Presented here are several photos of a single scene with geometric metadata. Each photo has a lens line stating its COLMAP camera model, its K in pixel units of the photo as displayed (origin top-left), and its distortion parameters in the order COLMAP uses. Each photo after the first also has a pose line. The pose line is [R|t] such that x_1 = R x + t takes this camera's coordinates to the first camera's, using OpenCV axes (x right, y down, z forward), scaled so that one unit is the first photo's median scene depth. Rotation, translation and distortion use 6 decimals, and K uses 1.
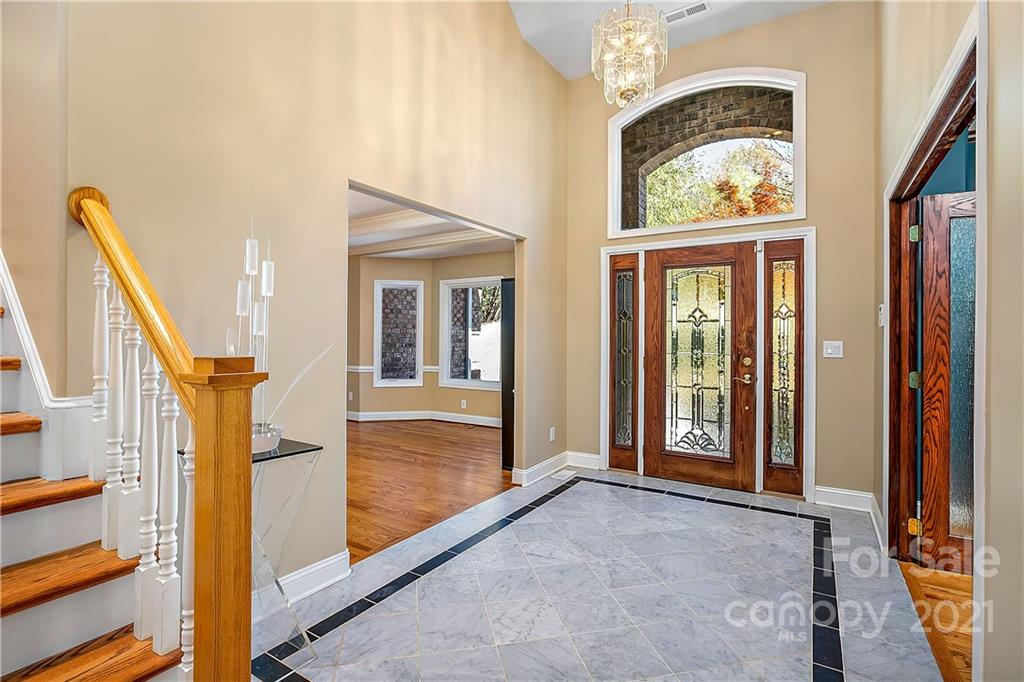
lens RADIAL K [[483.8, 0, 508.7], [0, 483.8, 338.4], [0, 0, 1]] dist [-0.044458, 0.000082]
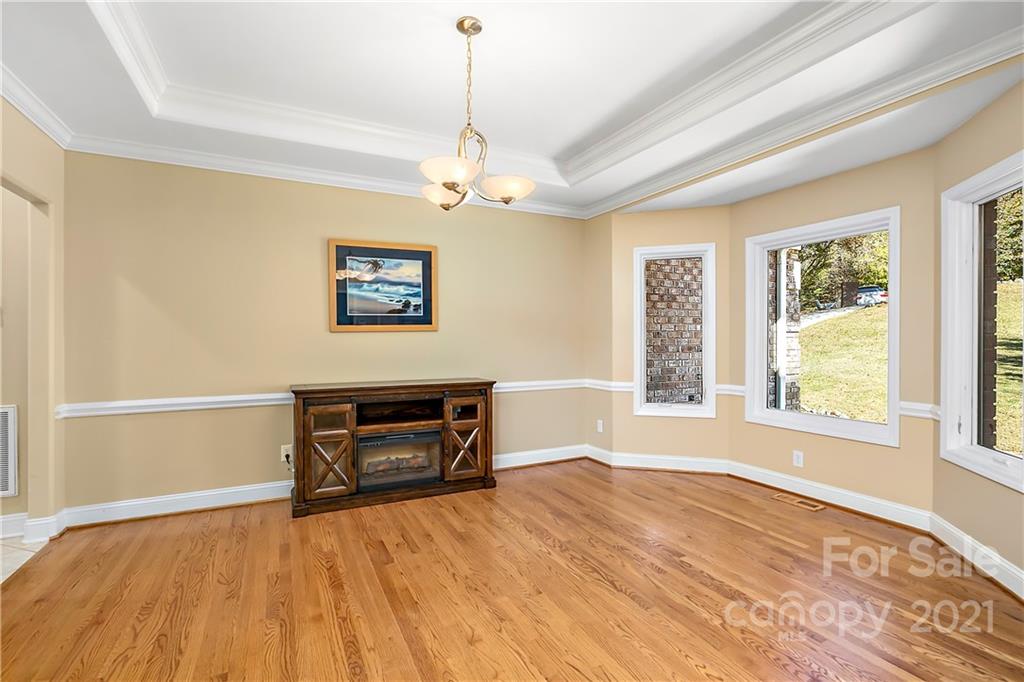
lens RADIAL K [[471.9, 0, 513.7], [0, 471.9, 342.0], [0, 0, 1]] dist [-0.016106, 0.000486]
pose [[0.859237, -0.007391, -0.511525, -0.093886], [0.008988, 0.999959, 0.000650, 0.002222], [0.511499, -0.005156, 0.859268, 0.371584]]
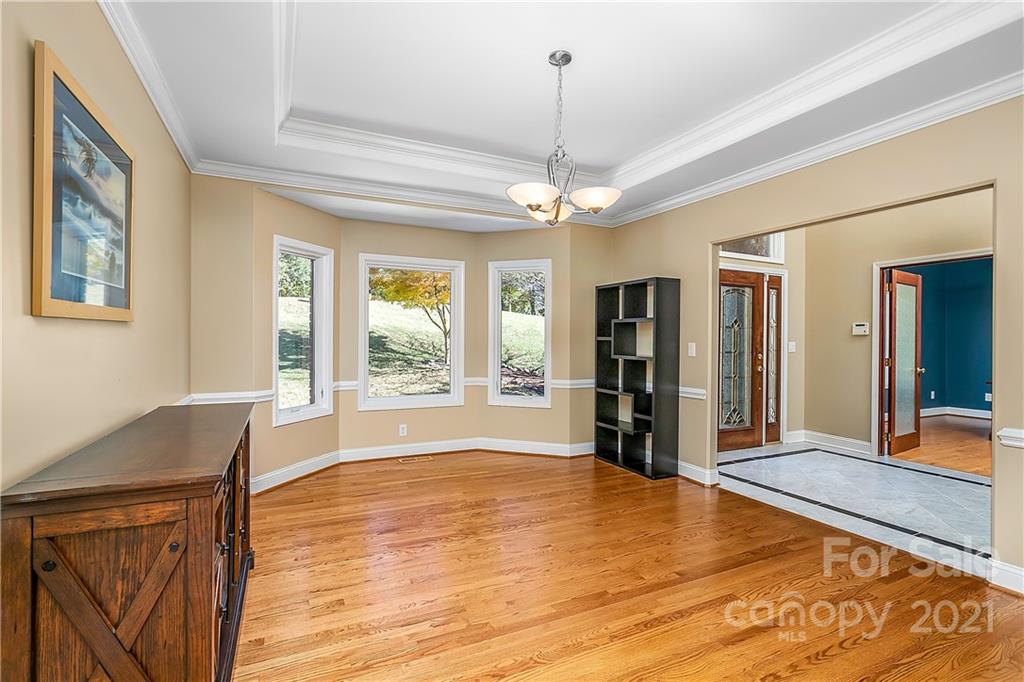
lens RADIAL K [[471.9, 0, 513.7], [0, 471.9, 342.0], [0, 0, 1]] dist [-0.016106, 0.000486]
pose [[0.528206, -0.006001, 0.849095, -0.581143], [-0.003891, 0.999947, 0.009488, -0.002979], [-0.849107, -0.008316, 0.528155, 0.468066]]
